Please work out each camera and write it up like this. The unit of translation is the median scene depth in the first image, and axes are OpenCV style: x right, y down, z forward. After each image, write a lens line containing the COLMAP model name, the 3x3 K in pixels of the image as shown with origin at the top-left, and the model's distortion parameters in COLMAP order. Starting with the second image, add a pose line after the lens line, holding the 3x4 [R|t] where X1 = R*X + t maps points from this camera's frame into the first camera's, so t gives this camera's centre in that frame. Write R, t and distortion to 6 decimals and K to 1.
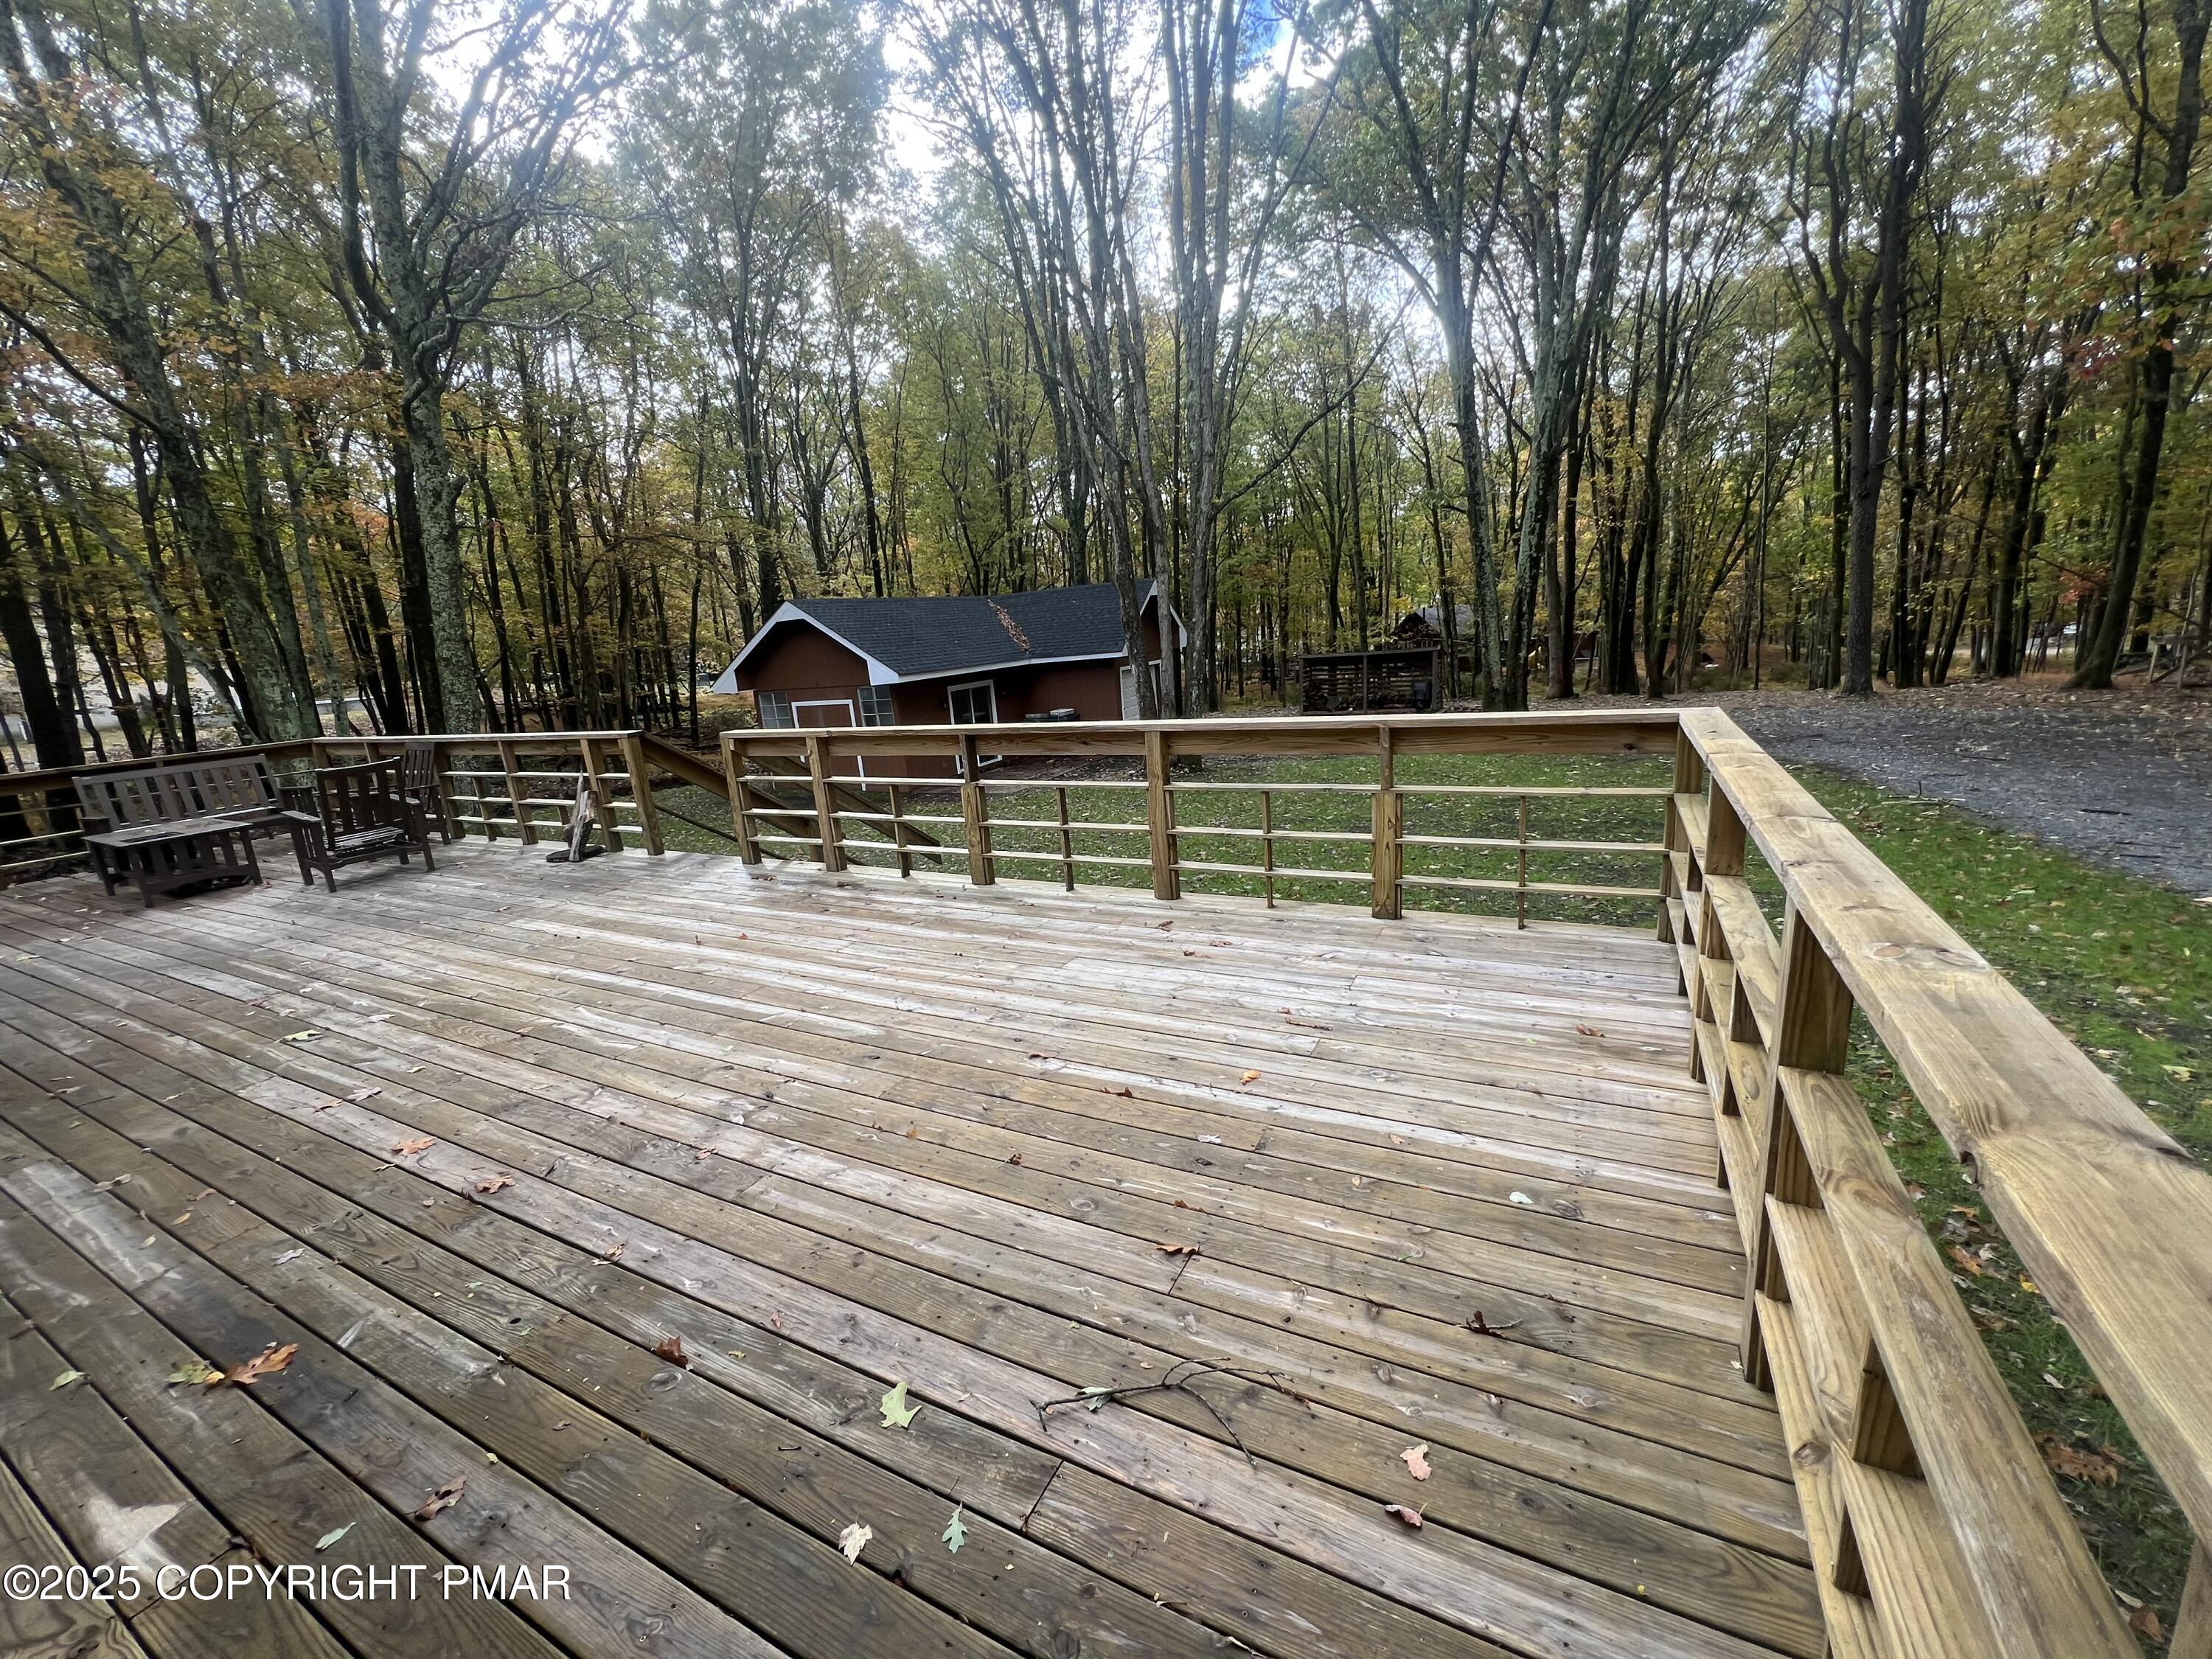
lens RADIAL K [[879.7, 0, 1106.0], [0, 879.7, 829.5], [0, 0, 1]] dist [0.001136, 0.000303]
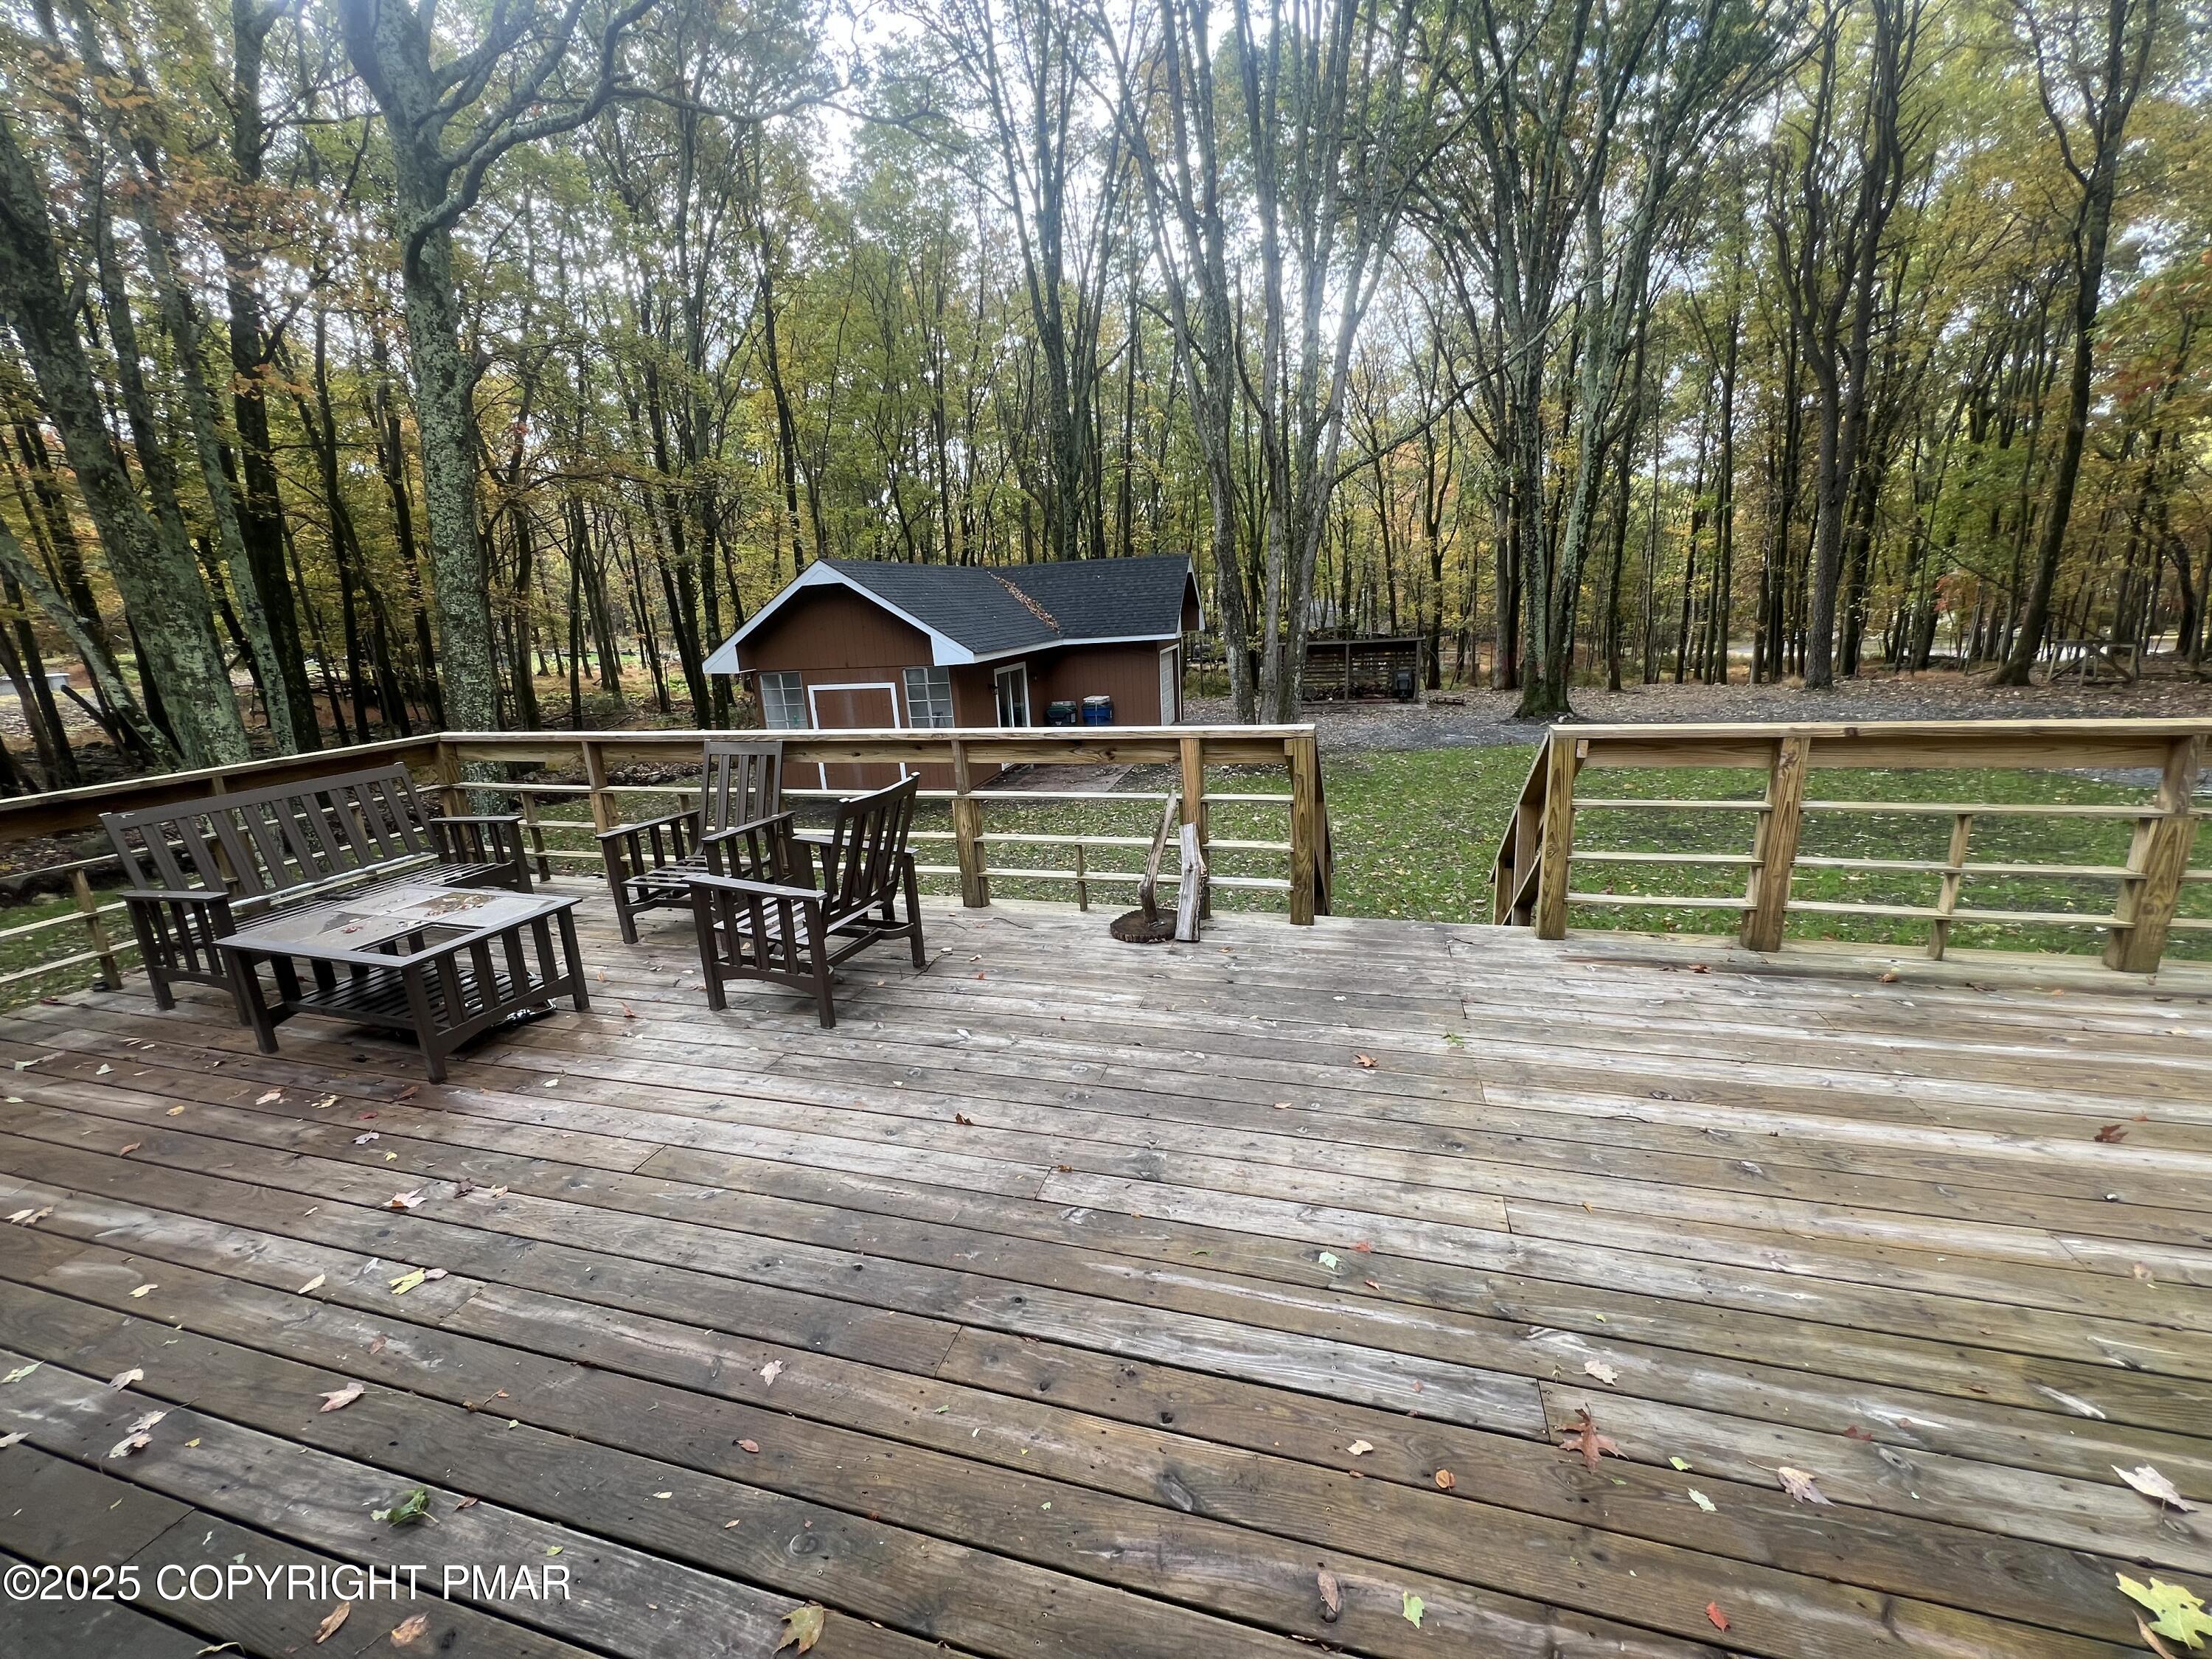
lens RADIAL K [[879.7, 0, 1106.0], [0, 879.7, 829.5], [0, 0, 1]] dist [0.001136, 0.000303]
pose [[0.978256, -0.022761, 0.206146, -0.270486], [0.020077, 0.999684, 0.015103, -0.017825], [-0.206425, -0.010636, 0.978405, 0.144990]]
